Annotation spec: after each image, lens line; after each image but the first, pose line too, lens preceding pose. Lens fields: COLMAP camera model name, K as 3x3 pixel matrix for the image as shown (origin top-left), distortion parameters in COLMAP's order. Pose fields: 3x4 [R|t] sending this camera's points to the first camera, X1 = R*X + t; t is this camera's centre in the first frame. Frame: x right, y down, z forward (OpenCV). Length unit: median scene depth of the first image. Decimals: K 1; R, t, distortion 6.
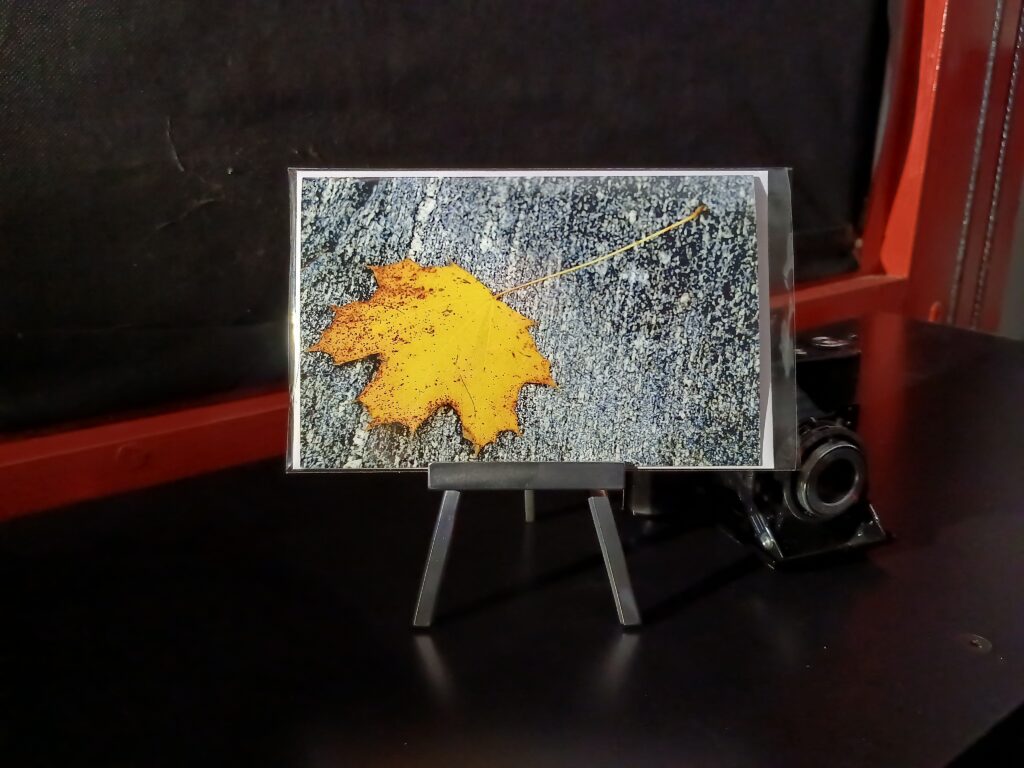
lens RADIAL K [[863.8, 0, 512.0], [0, 863.8, 384.0], [0, 0, 1]] dist [0.004589, -0.010515]
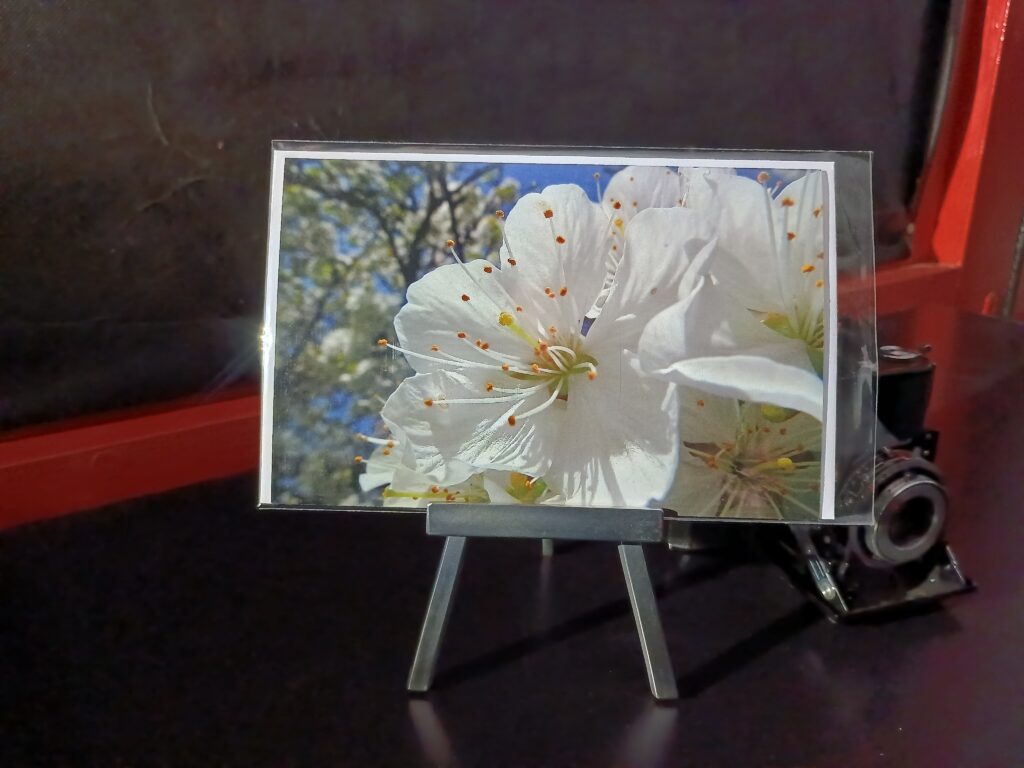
lens RADIAL K [[863.8, 0, 512.0], [0, 863.8, 384.0], [0, 0, 1]] dist [0.004589, -0.010515]
pose [[0.999462, 0.017400, -0.027818, 0.004632], [-0.016634, 0.999482, 0.027535, -0.035782], [0.028283, -0.027057, 0.999234, 0.133239]]
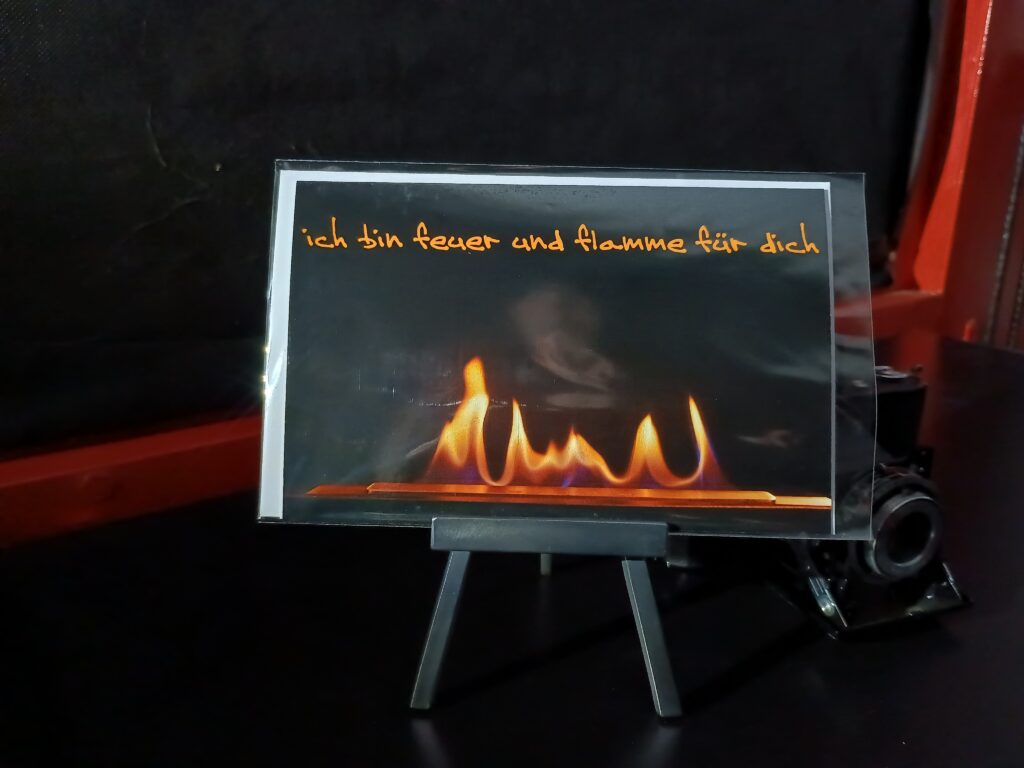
lens RADIAL K [[863.8, 0, 512.0], [0, 863.8, 384.0], [0, 0, 1]] dist [0.004589, -0.010515]
pose [[0.999817, 0.017396, -0.008010, -0.011825], [-0.017448, 0.999827, -0.006426, -0.024917], [0.007897, 0.006564, 0.999947, 0.128515]]
